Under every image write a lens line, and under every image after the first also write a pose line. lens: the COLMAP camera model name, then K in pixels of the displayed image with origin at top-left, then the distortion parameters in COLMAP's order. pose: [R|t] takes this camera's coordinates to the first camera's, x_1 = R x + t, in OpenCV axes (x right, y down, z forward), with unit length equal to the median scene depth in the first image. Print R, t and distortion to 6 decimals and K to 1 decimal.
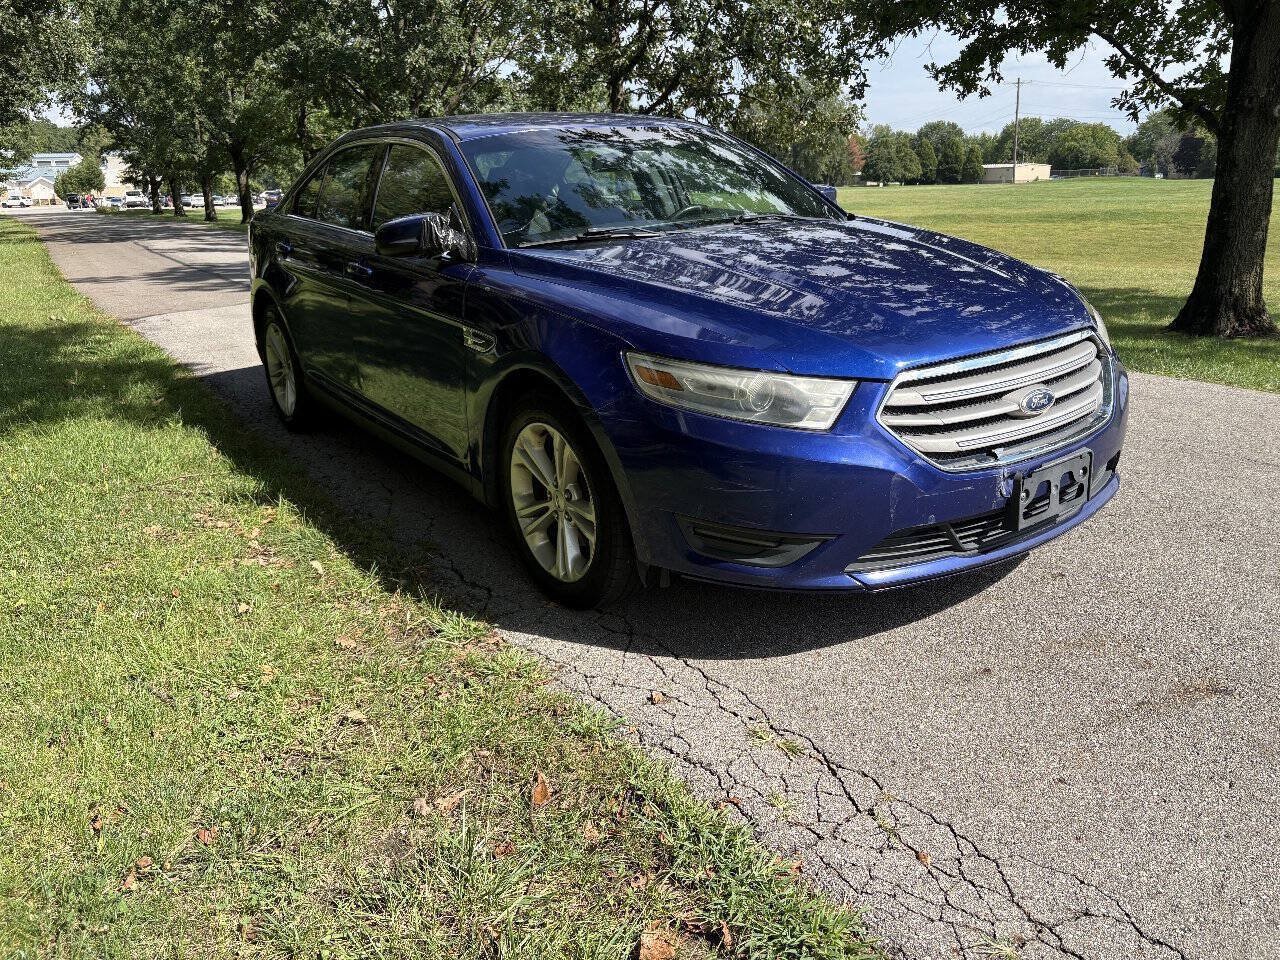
lens RADIAL K [[969.3, 0, 646.3], [0, 969.3, 484.9], [0, 0, 1]] dist [0.040996, -0.043571]
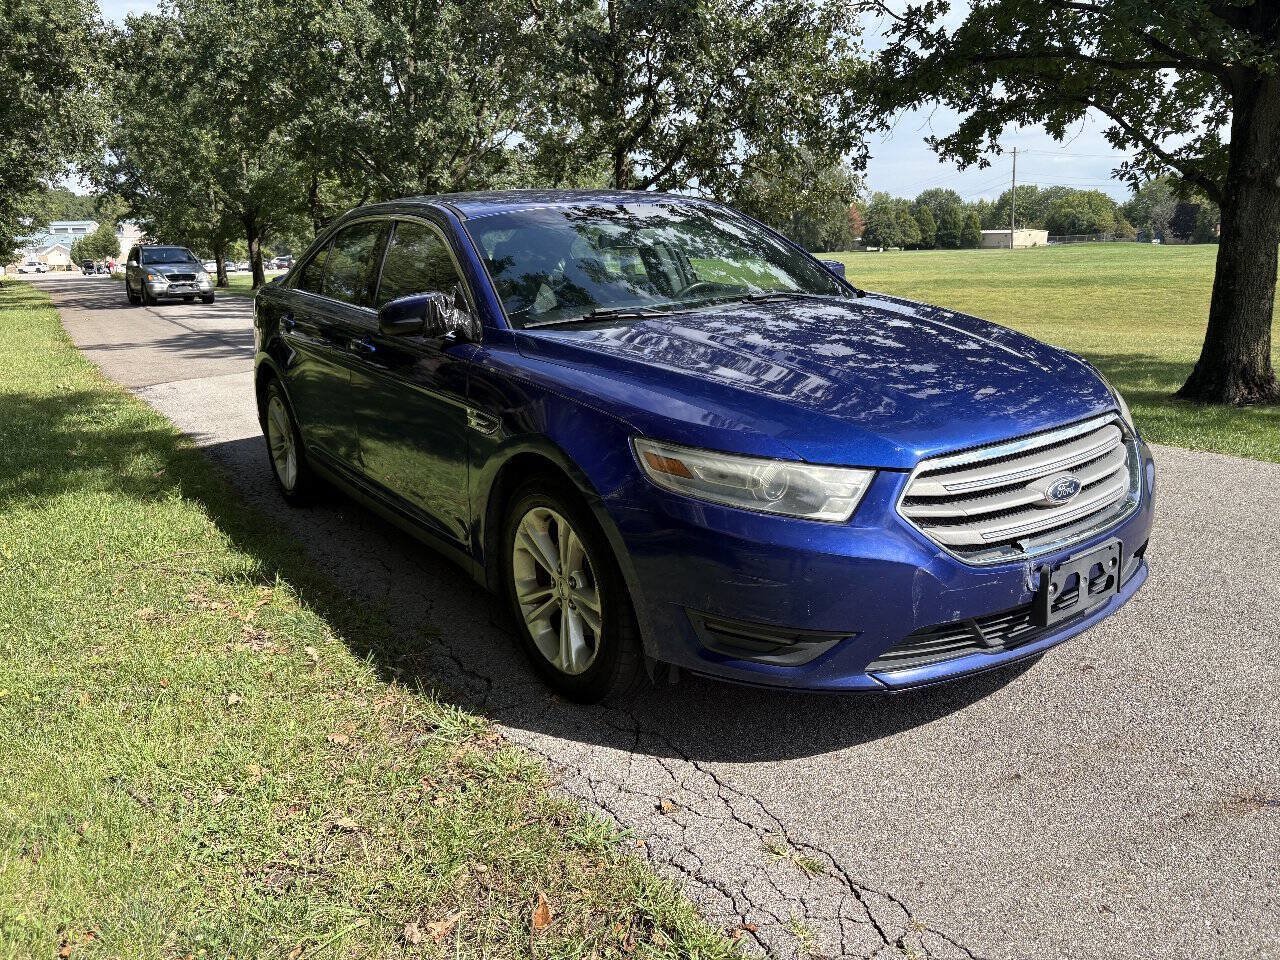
lens RADIAL K [[969.3, 0, 639.9], [0, 969.3, 485.4], [0, 0, 1]] dist [0.040996, -0.043571]
pose [[0.999951, 0.001117, -0.009822, -0.003422], [-0.001722, 0.998089, -0.061767, -0.020787], [0.009735, 0.061780, 0.998042, 0.027218]]
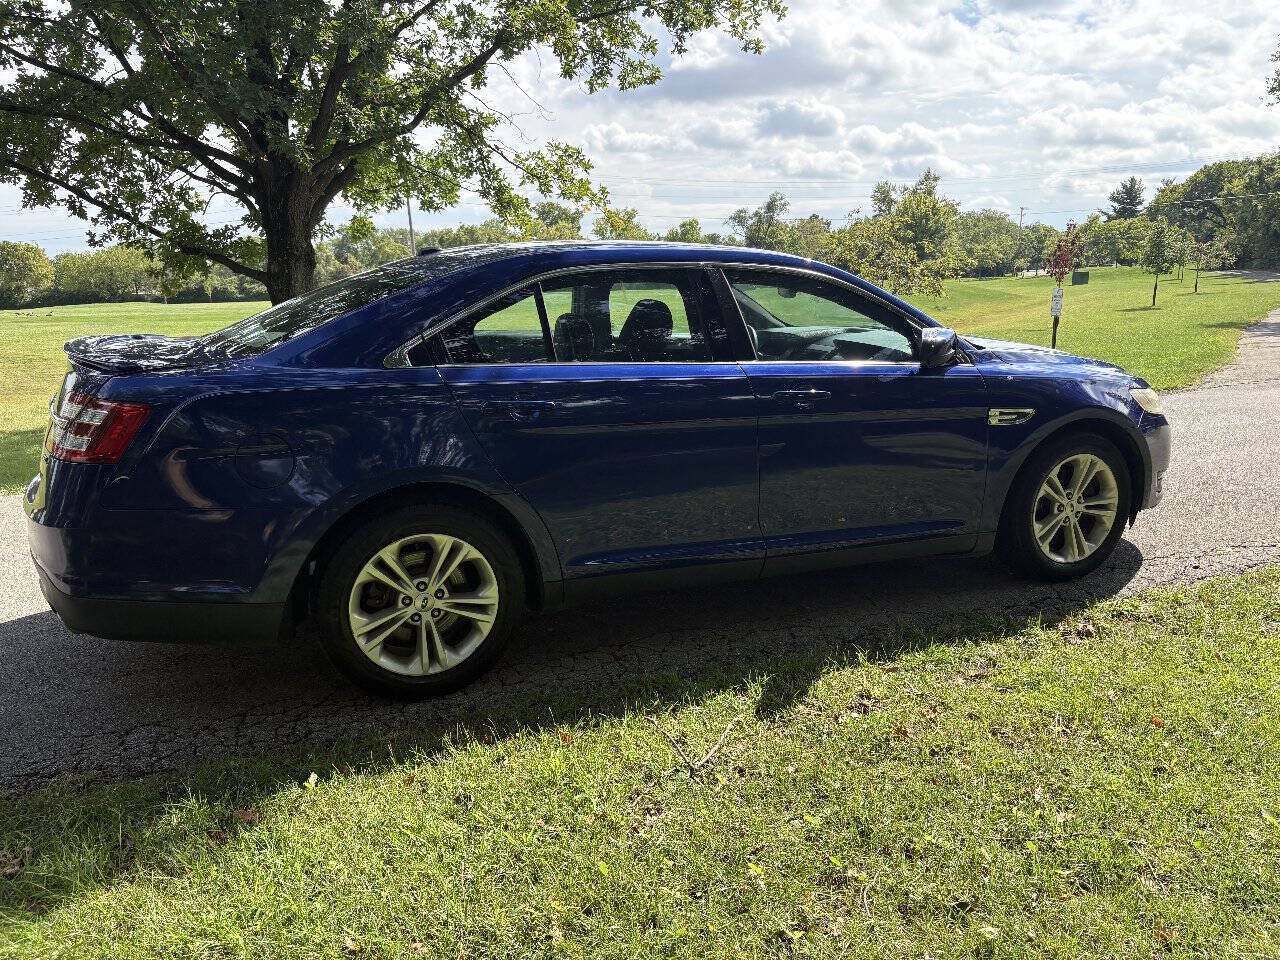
lens RADIAL K [[969.3, 0, 635.3], [0, 969.3, 479.4], [0, 0, 1]] dist [0.040996, -0.043571]
pose [[0.241406, -0.178511, 0.953864, -1.298368], [0.311800, 0.945085, 0.097957, -0.295148], [-0.918969, 0.273768, 0.283809, 0.930077]]
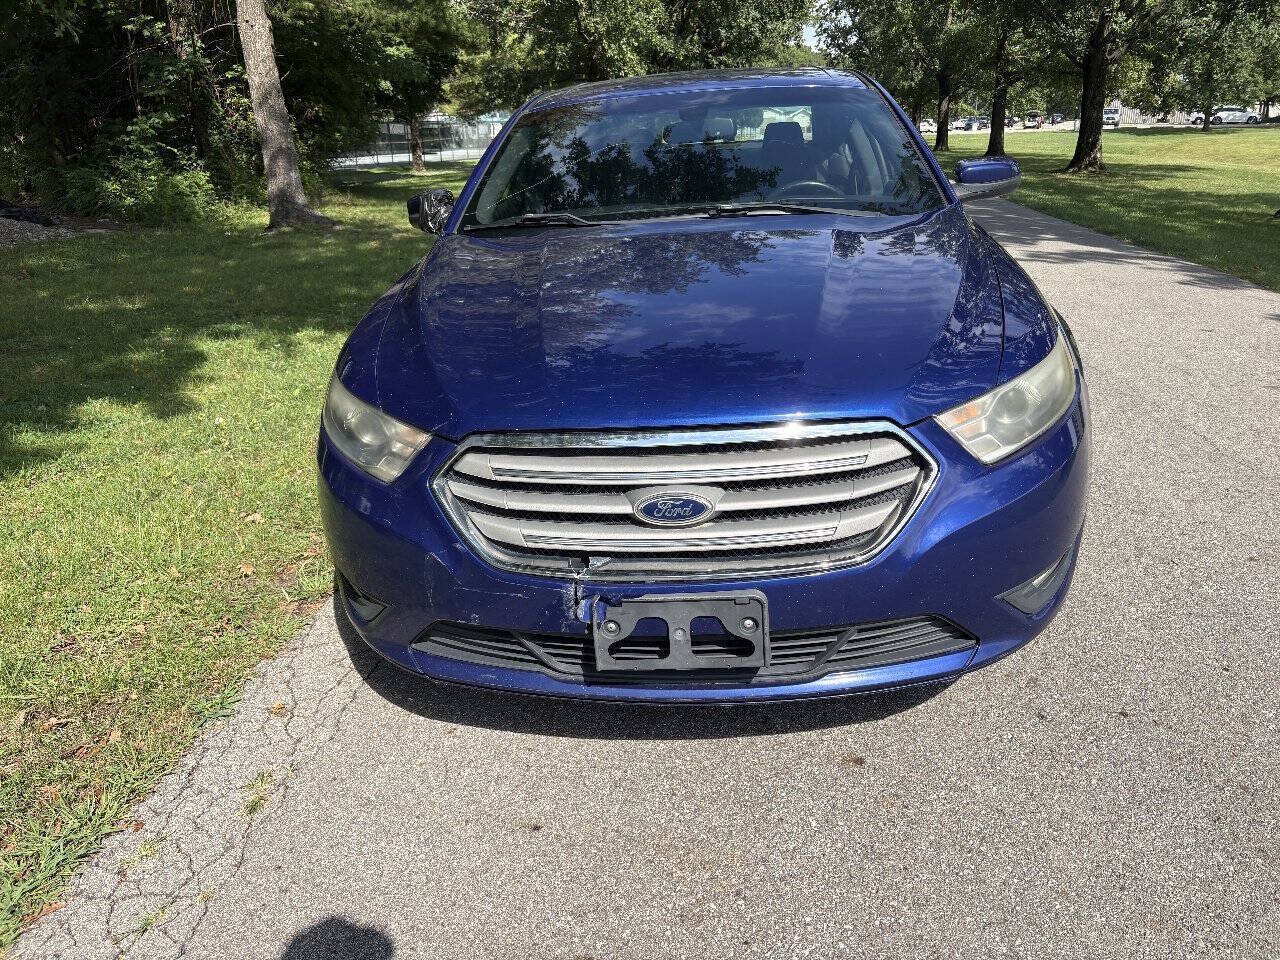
lens RADIAL K [[969.3, 0, 634.6], [0, 969.3, 477.3], [0, 0, 1]] dist [0.040996, -0.043571]
pose [[0.763736, 0.219508, -0.607062, 0.552094], [-0.180288, 0.975520, 0.125920, -0.131885], [0.619842, 0.013276, 0.784615, 0.288259]]
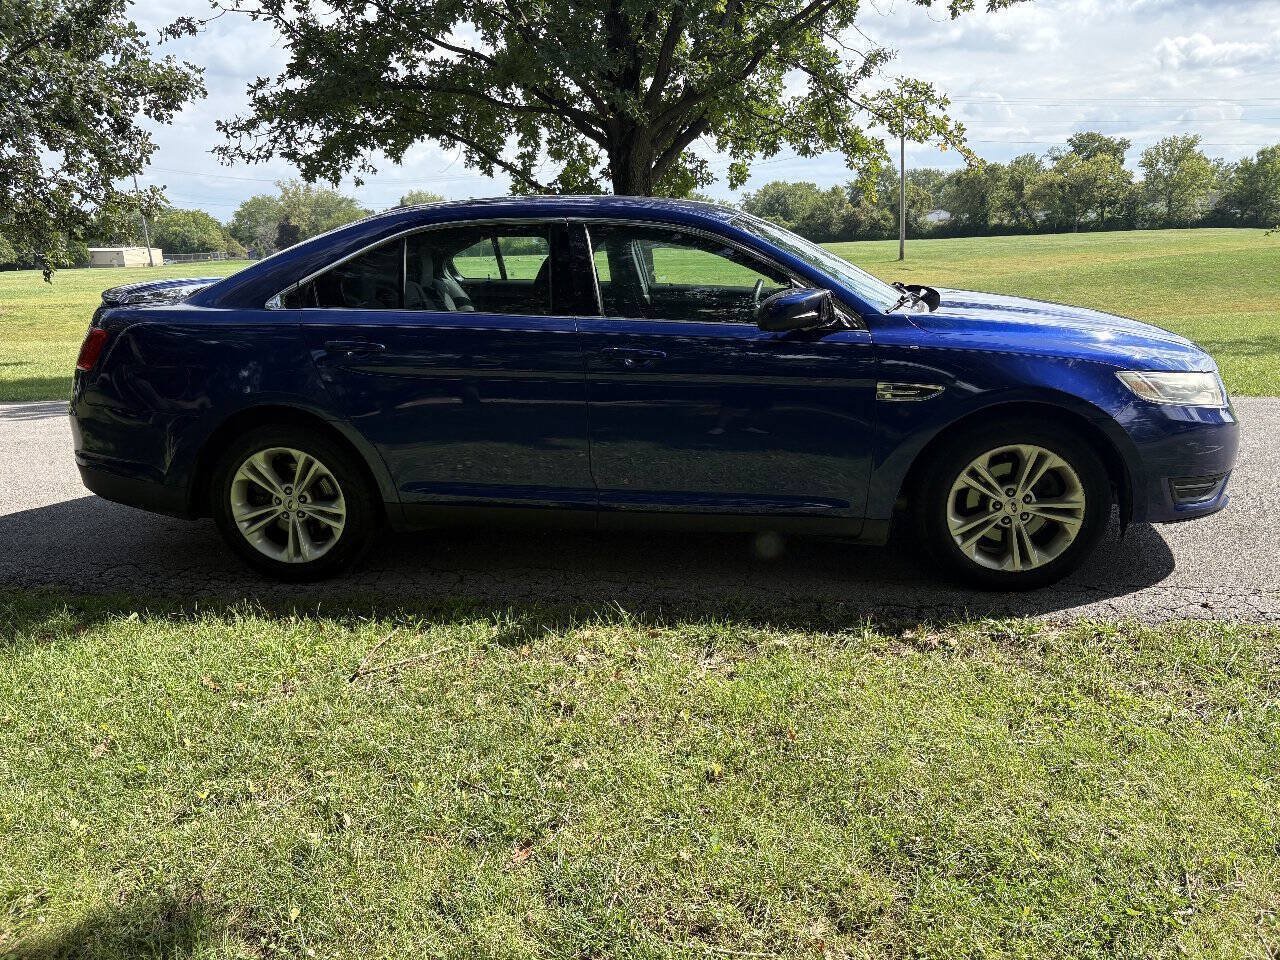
lens RADIAL K [[969.3, 0, 630.4], [0, 969.3, 478.2], [0, 0, 1]] dist [0.040996, -0.043571]
pose [[0.685482, -0.171061, 0.707709, -1.024759], [0.231353, 0.972807, 0.011052, -0.115540], [-0.690355, 0.156155, 0.706417, 0.358038]]
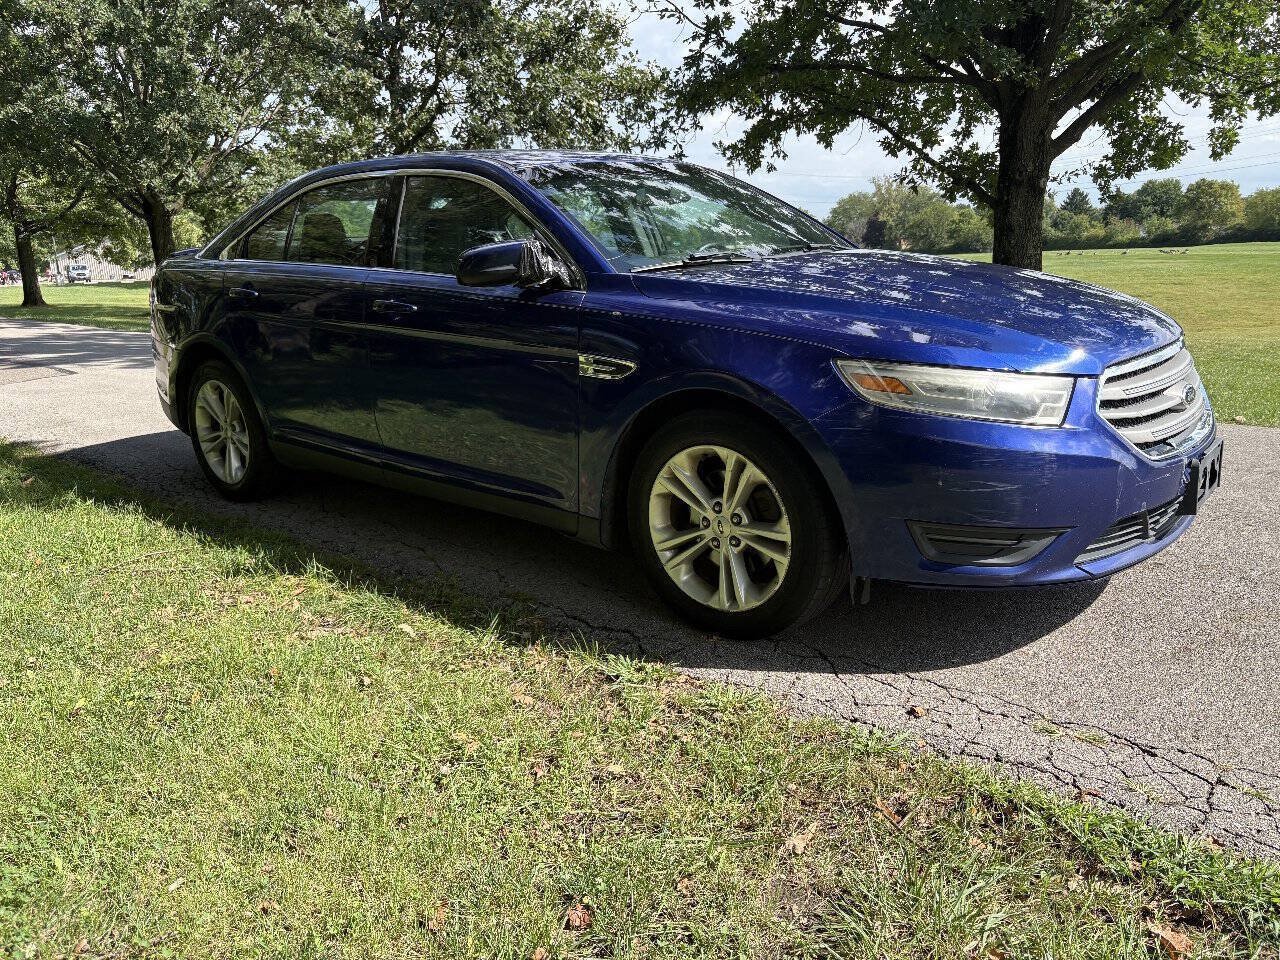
lens RADIAL K [[969.3, 0, 644.6], [0, 969.3, 480.1], [0, 0, 1]] dist [0.040996, -0.043571]
pose [[0.966749, -0.060428, 0.248486, -0.314020], [0.079780, 0.994452, -0.068554, 0.023597], [-0.242965, 0.086099, 0.966207, 0.072163]]
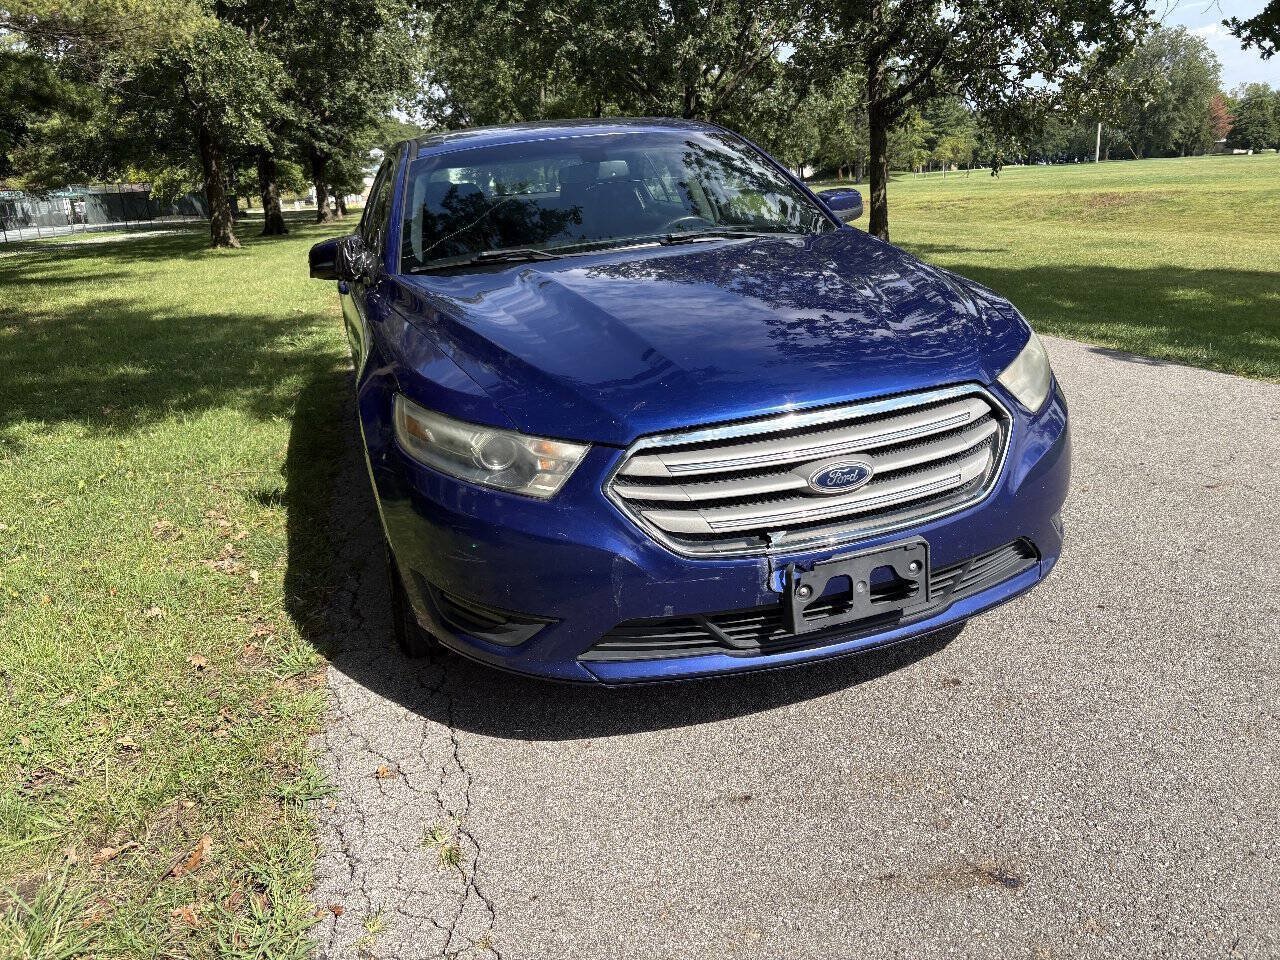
lens RADIAL K [[969.3, 0, 640.0], [0, 969.3, 477.8], [0, 0, 1]] dist [0.040996, -0.043571]
pose [[0.951071, 0.066226, -0.301791, 0.332480], [-0.063125, 0.997805, 0.020029, -0.061865], [0.302455, 0.000002, 0.953164, 0.121082]]
